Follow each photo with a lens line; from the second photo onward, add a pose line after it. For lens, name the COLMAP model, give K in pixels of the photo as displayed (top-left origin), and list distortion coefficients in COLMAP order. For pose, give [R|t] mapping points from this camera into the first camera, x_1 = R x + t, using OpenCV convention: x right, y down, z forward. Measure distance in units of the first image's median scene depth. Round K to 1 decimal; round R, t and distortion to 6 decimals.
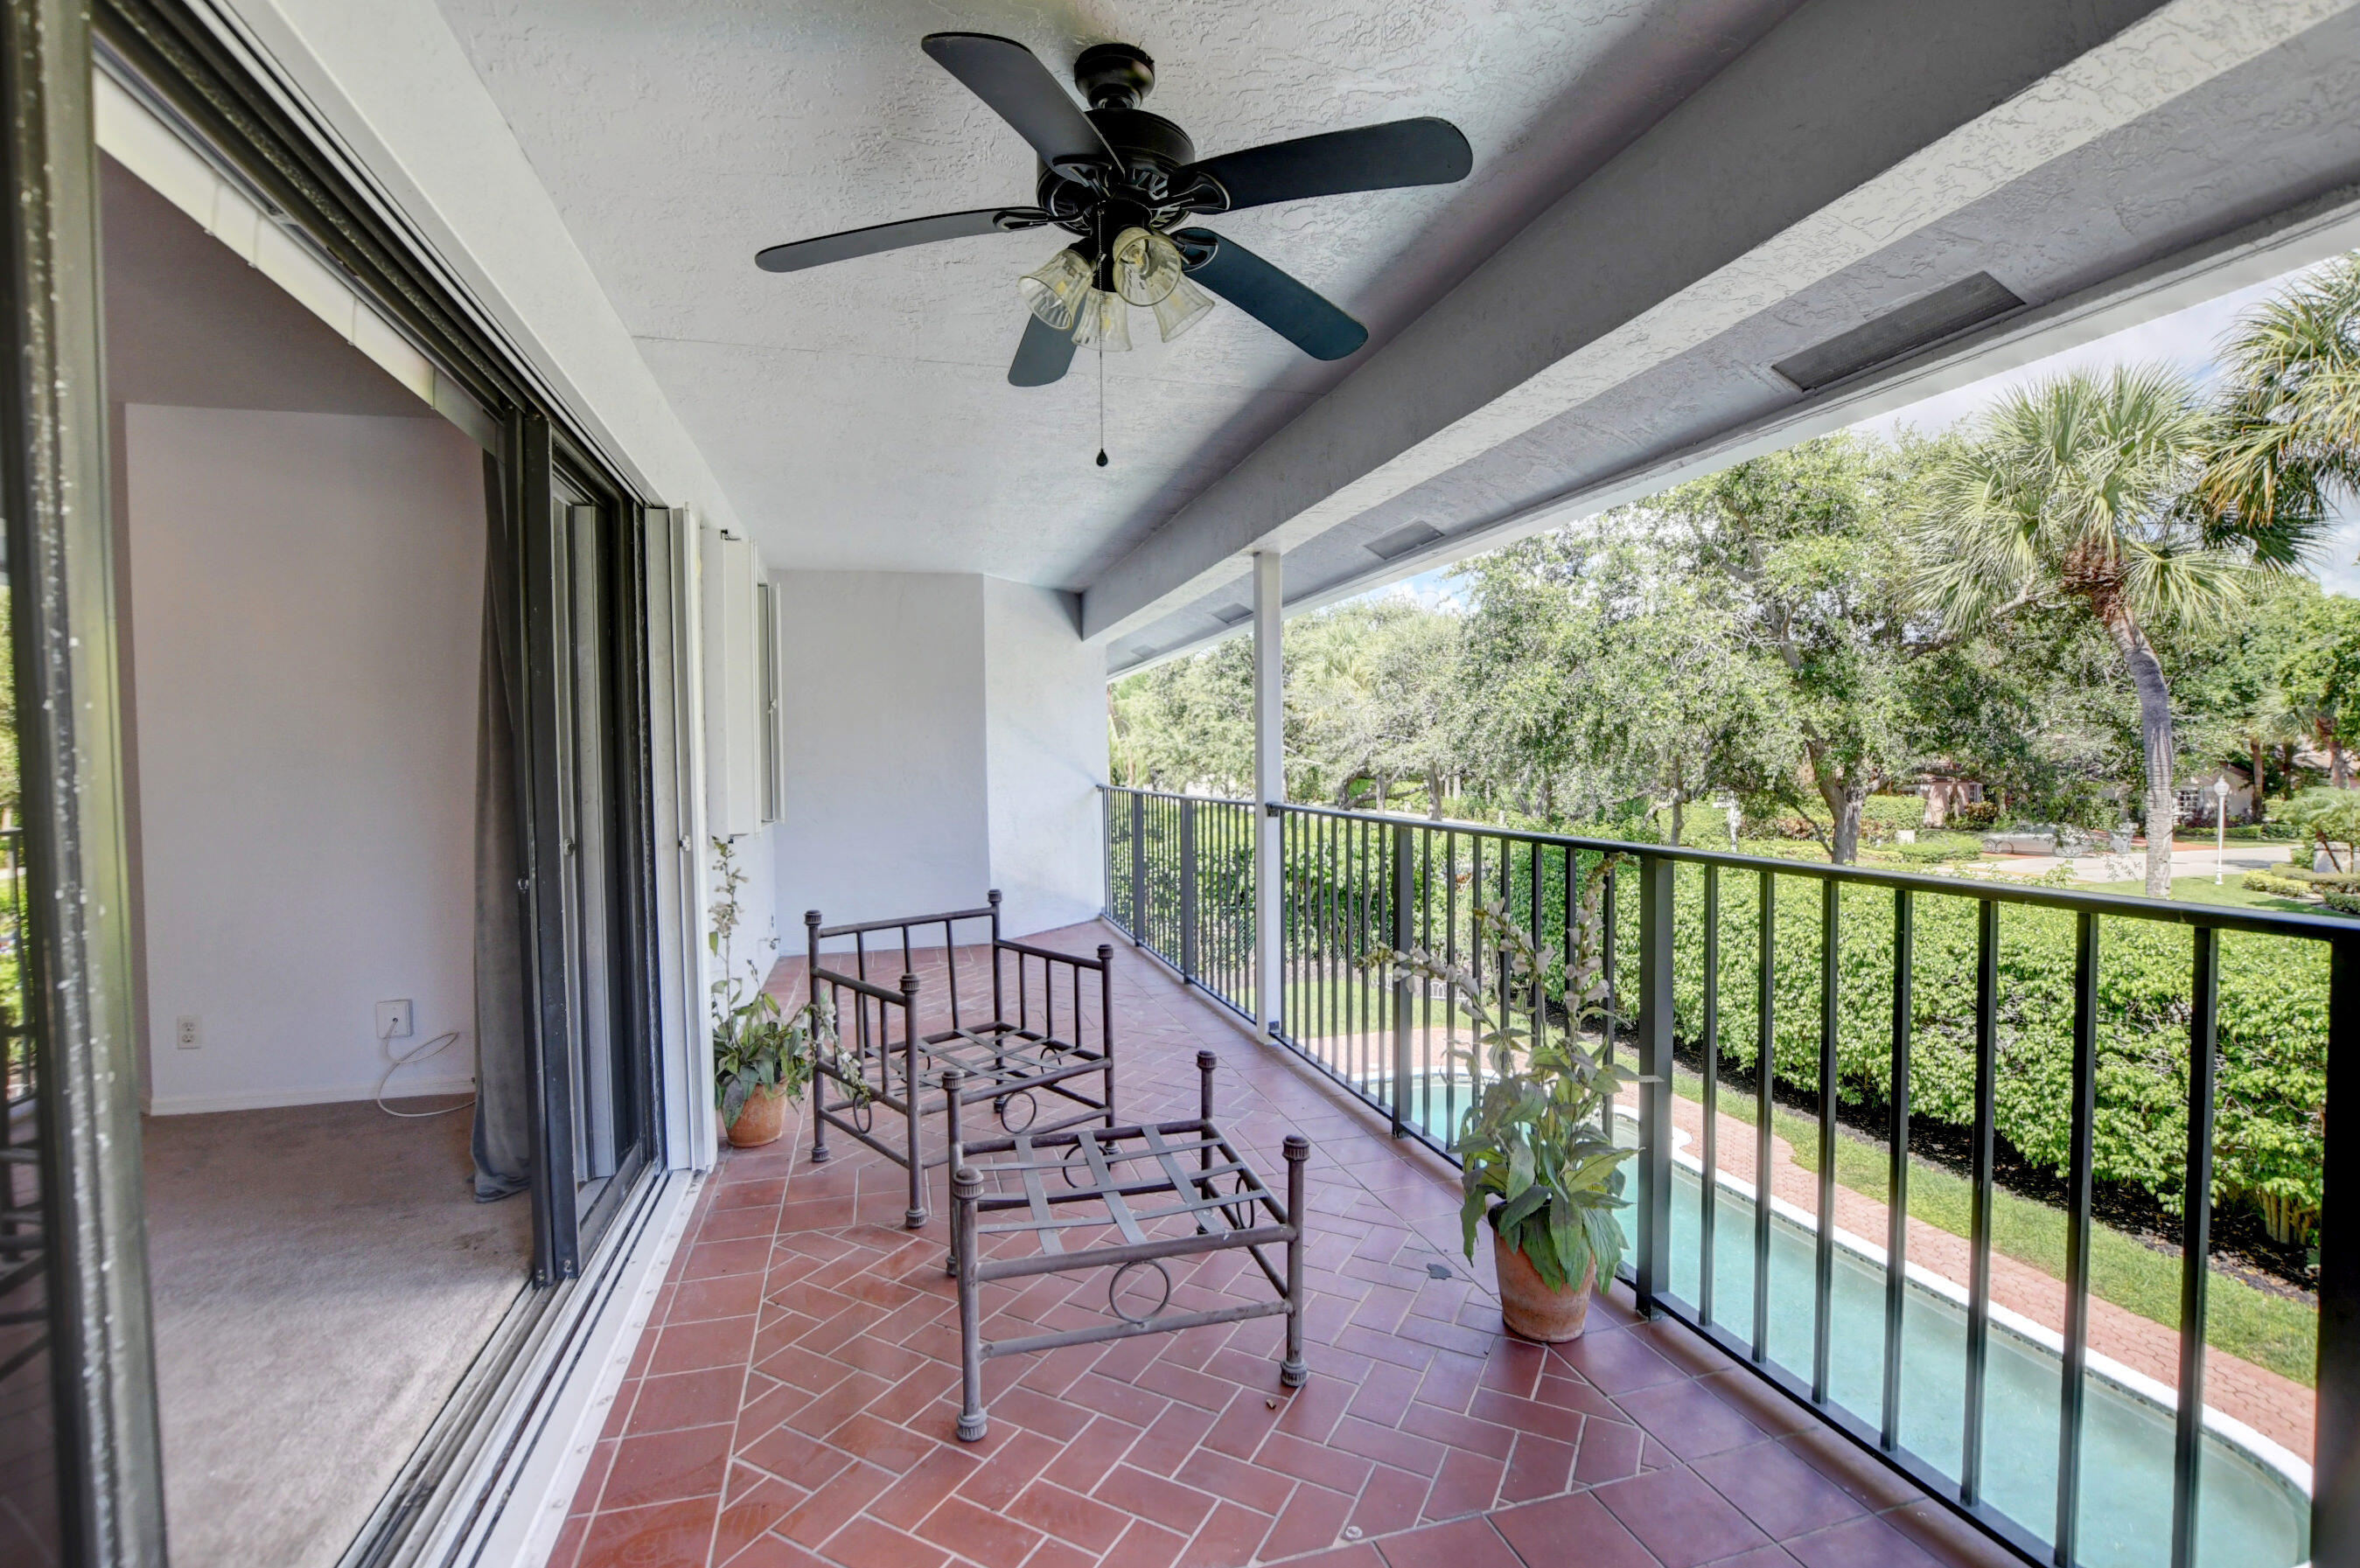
lens RADIAL K [[1043.9, 0, 1183.8], [0, 1043.9, 796.3], [0, 0, 1]] dist [-0.029552, 0.004126]
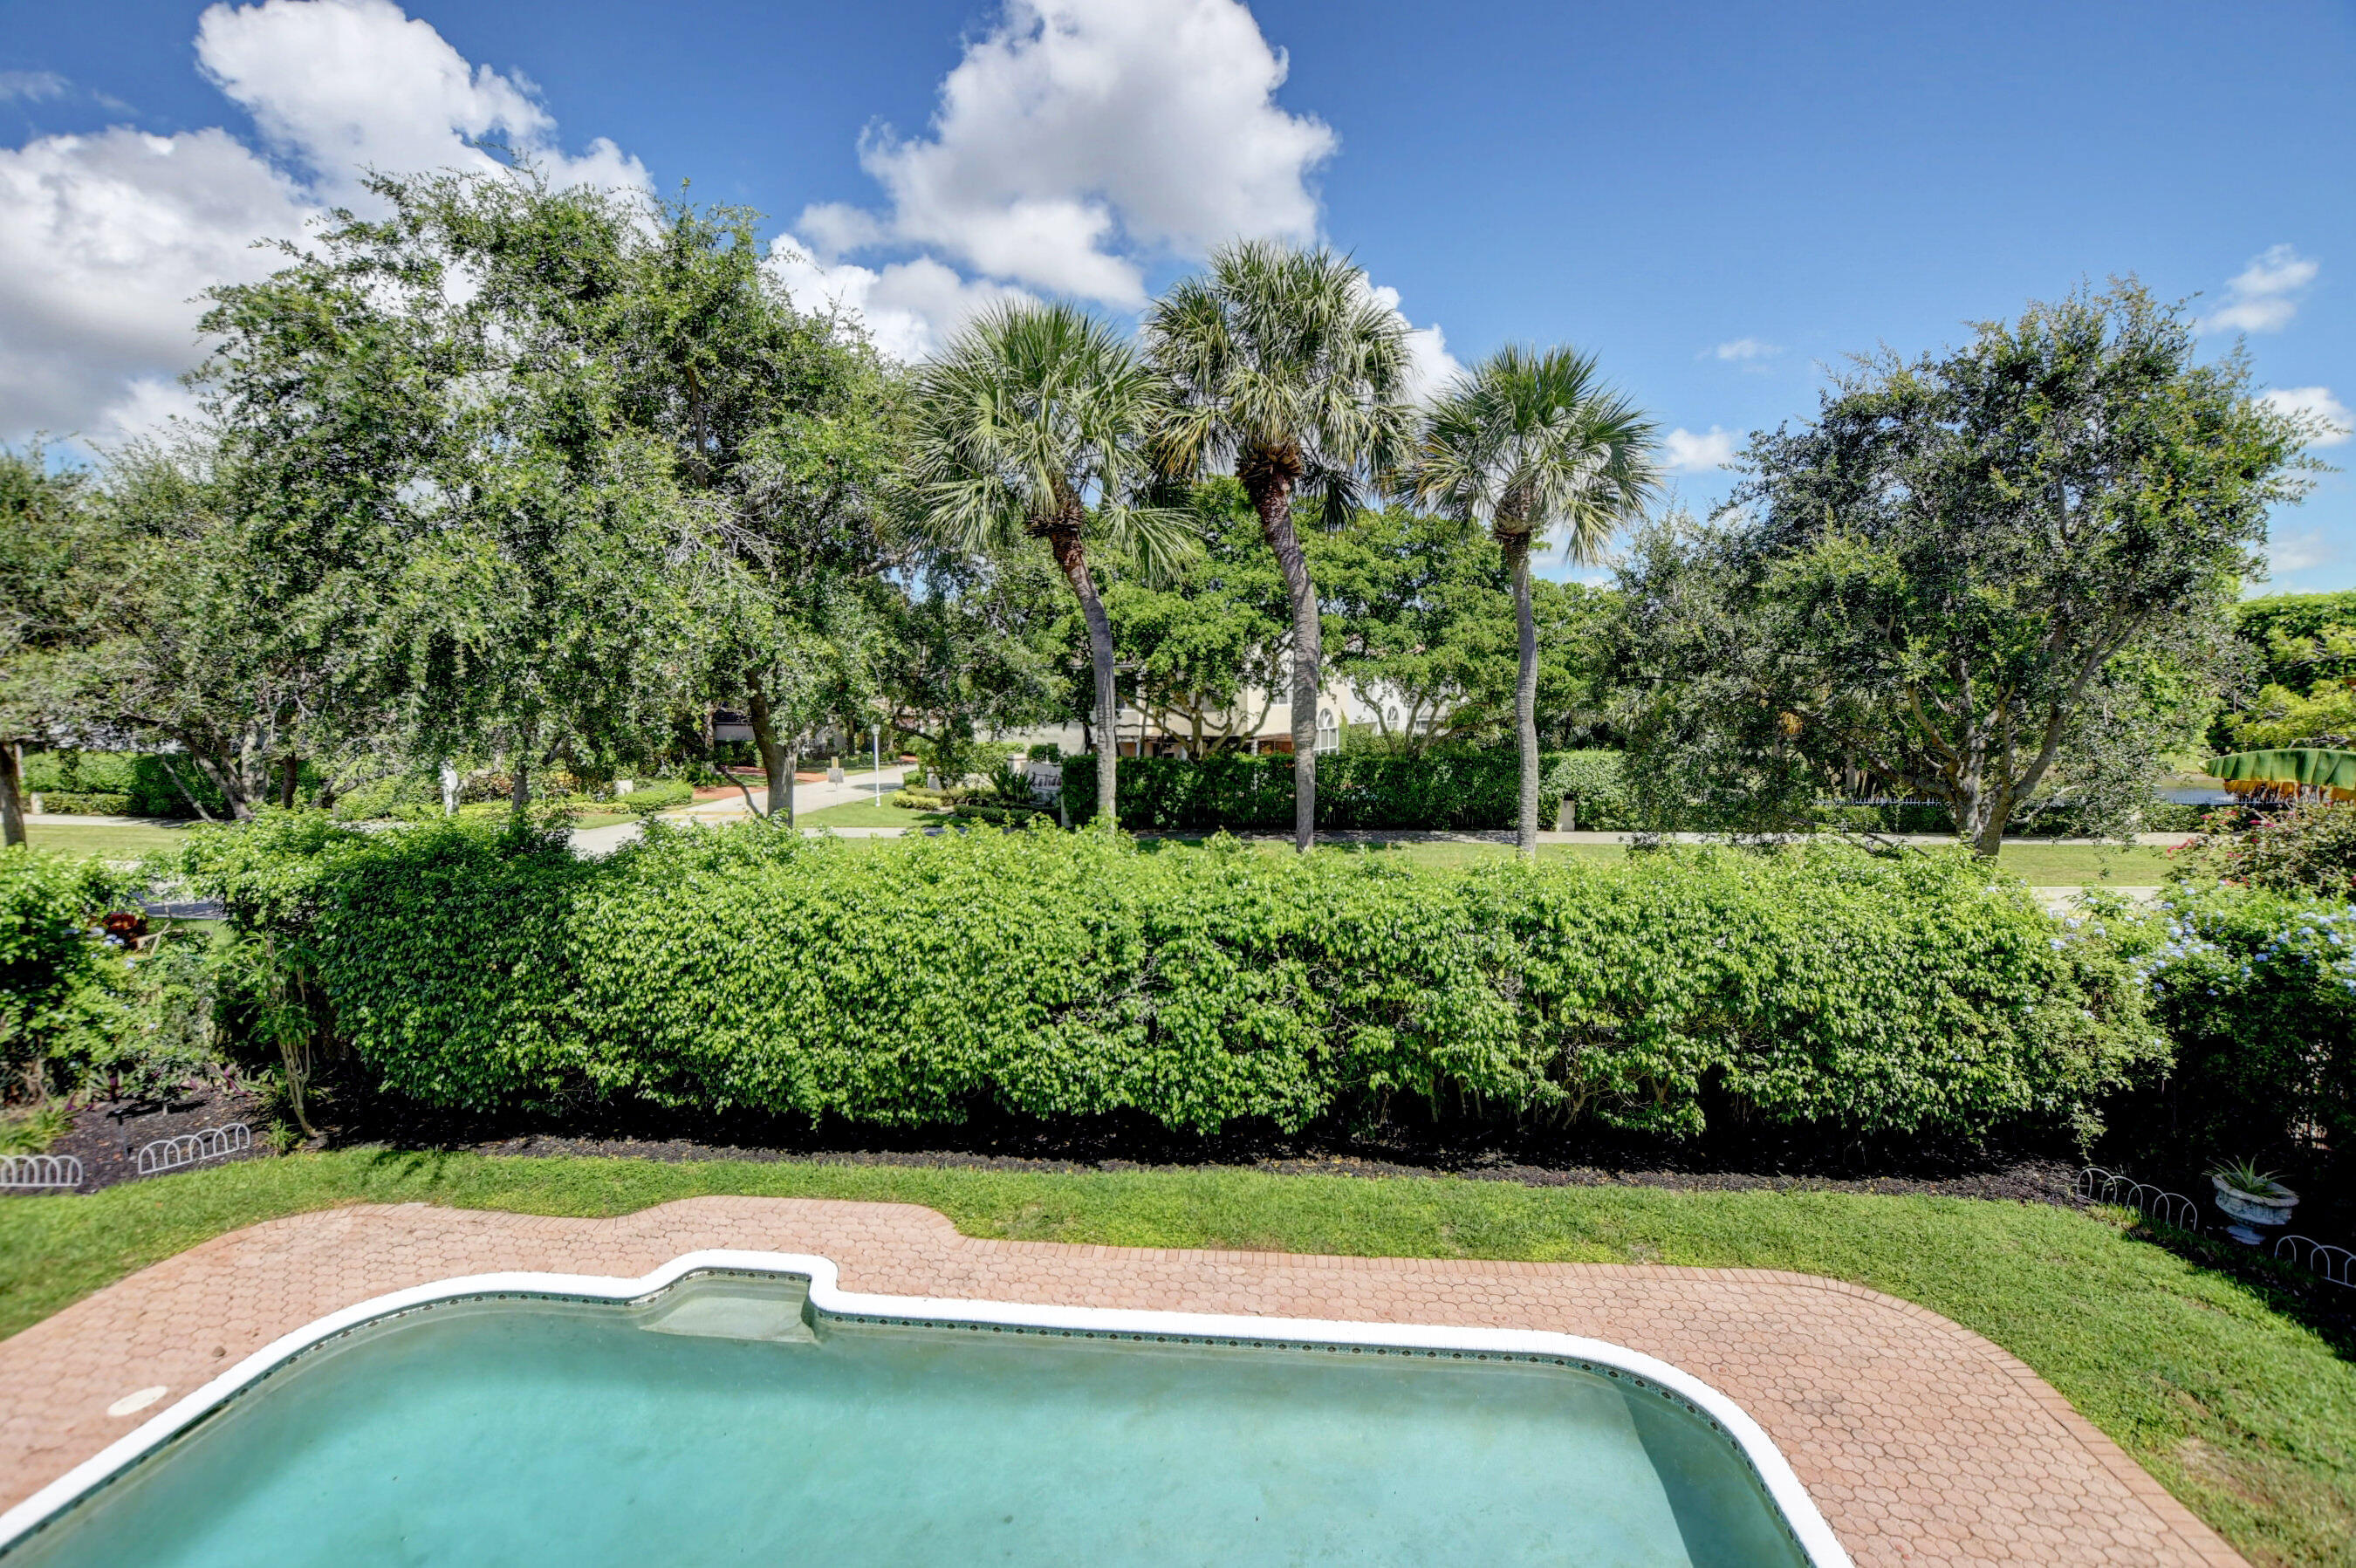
lens RADIAL K [[1039.2, 0, 1172.0], [0, 1039.2, 785.7], [0, 0, 1]] dist [-0.030471, 0.003210]
pose [[0.382631, -0.076493, 0.920729, -0.028391], [0.040294, 0.997000, 0.066084, -0.021539], [-0.923022, 0.011814, 0.384565, 0.600567]]
